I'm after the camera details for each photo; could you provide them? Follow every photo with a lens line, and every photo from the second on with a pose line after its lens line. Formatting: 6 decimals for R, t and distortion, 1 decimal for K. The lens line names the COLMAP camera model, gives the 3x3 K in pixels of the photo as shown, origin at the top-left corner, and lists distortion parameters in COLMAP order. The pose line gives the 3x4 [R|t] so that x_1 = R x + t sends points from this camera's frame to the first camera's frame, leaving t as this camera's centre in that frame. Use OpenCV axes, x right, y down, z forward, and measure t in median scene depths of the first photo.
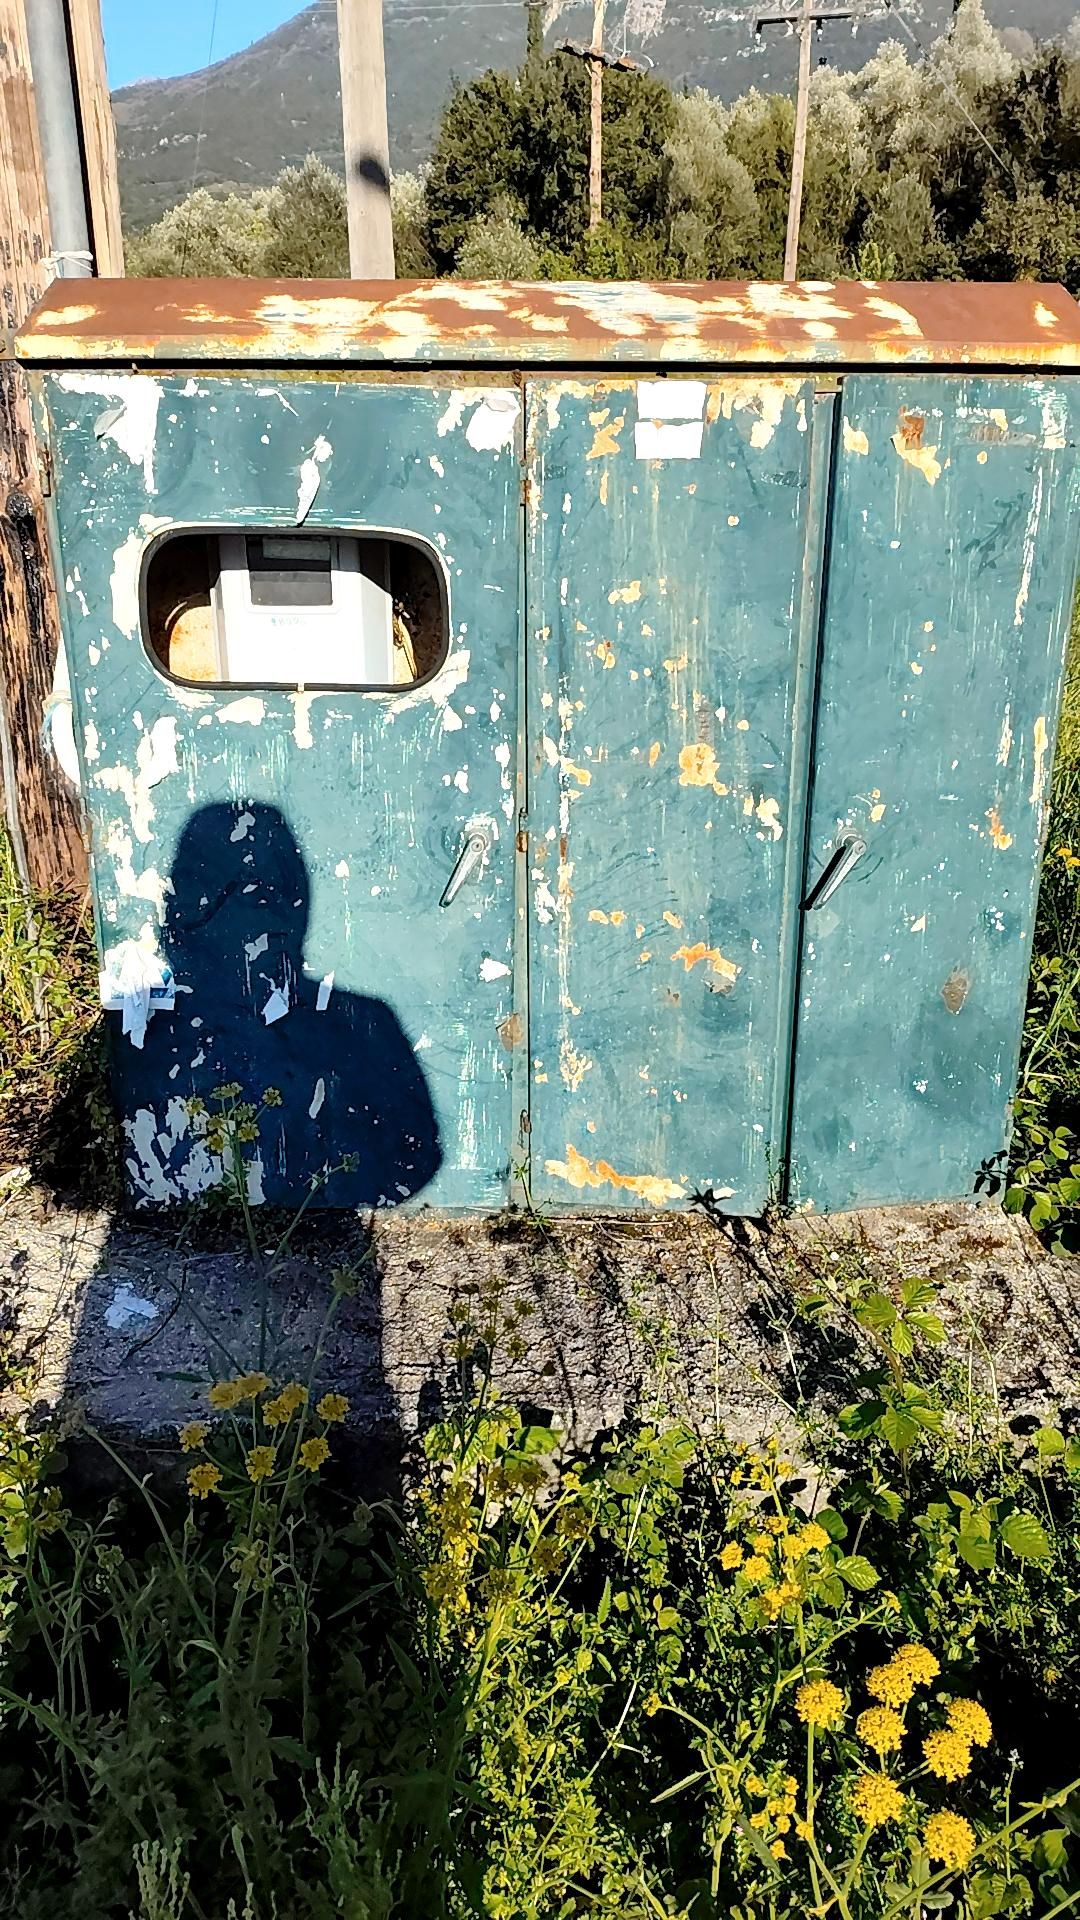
lens RADIAL K [[1380.5, 0, 540.1], [0, 1380.5, 882.7], [0, 0, 1]] dist [0.079052, -0.120421]
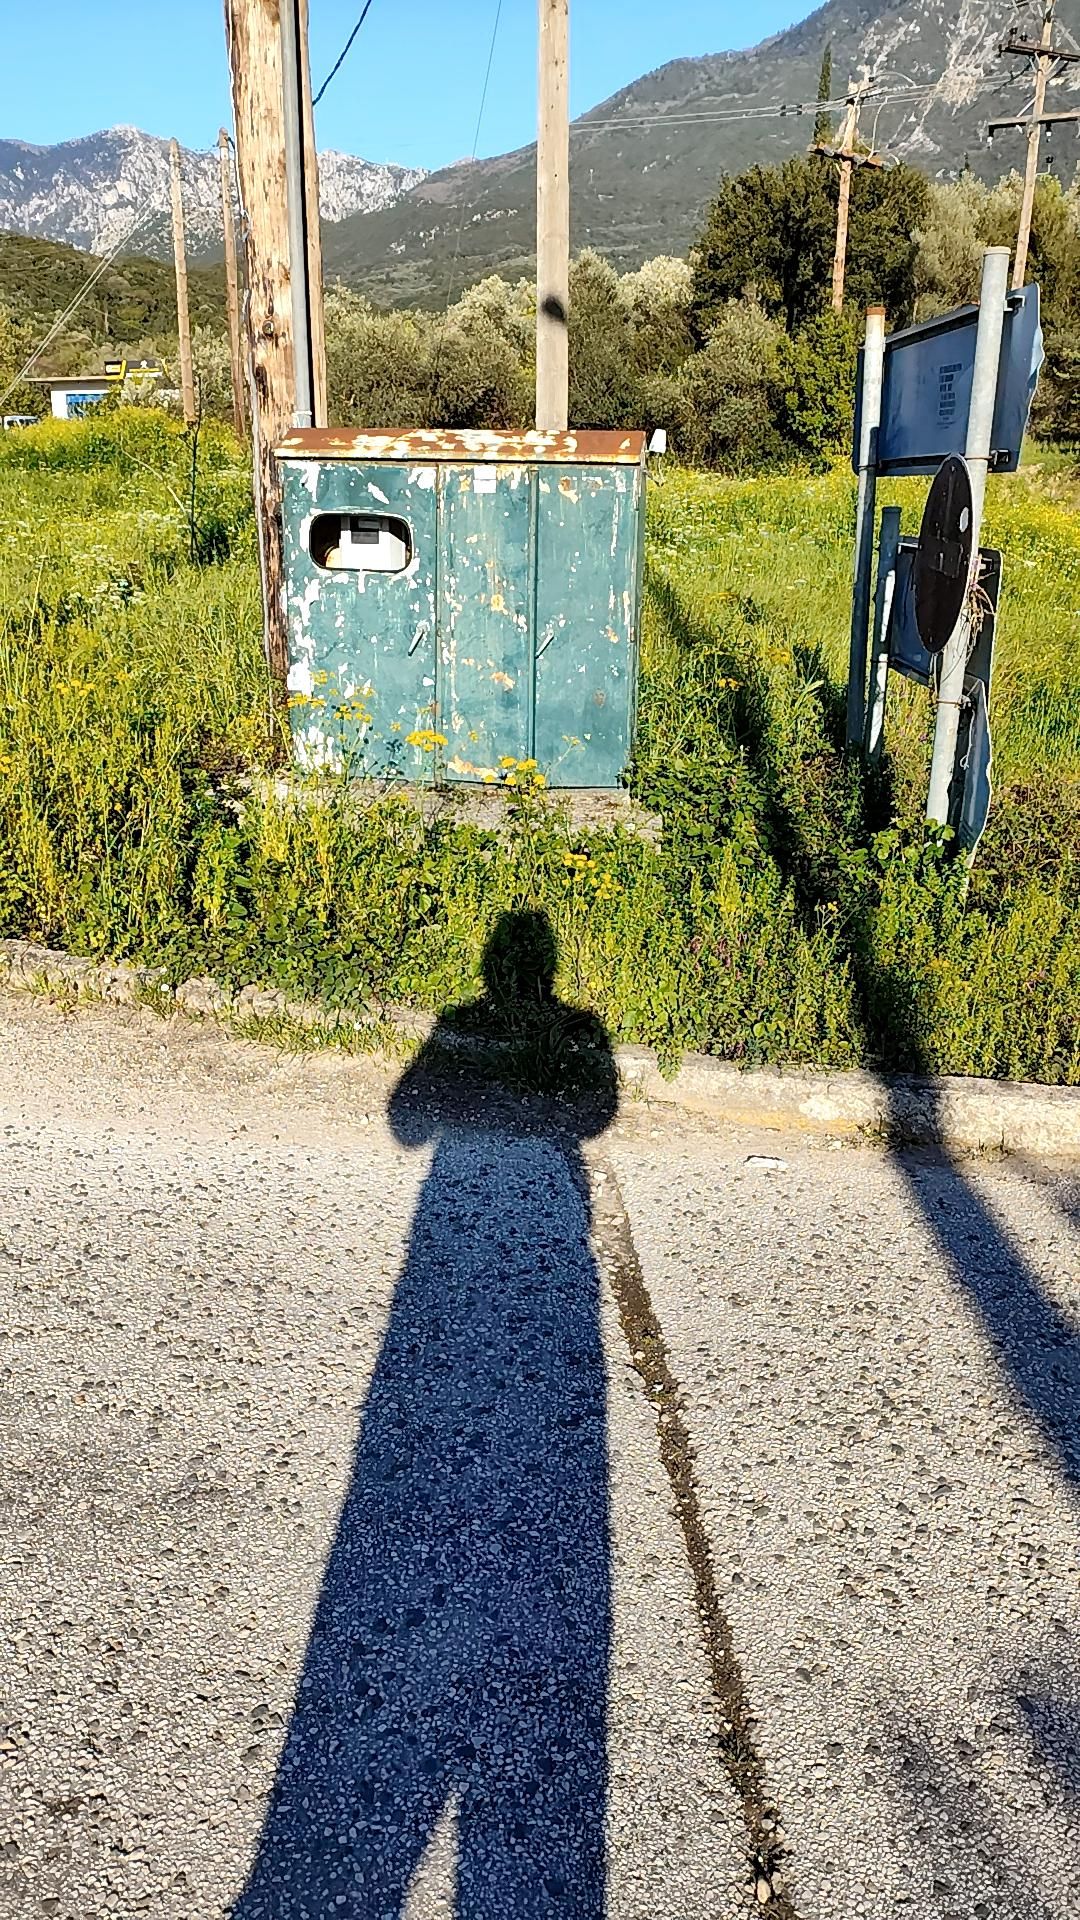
lens RADIAL K [[1380.5, 0, 540.1], [0, 1380.5, 882.7], [0, 0, 1]] dist [0.079052, -0.120421]
pose [[0.981248, 0.066590, -0.180881, 0.726430], [-0.073882, 0.996692, -0.033871, 0.553236], [0.178027, 0.046600, 0.982922, -1.659990]]
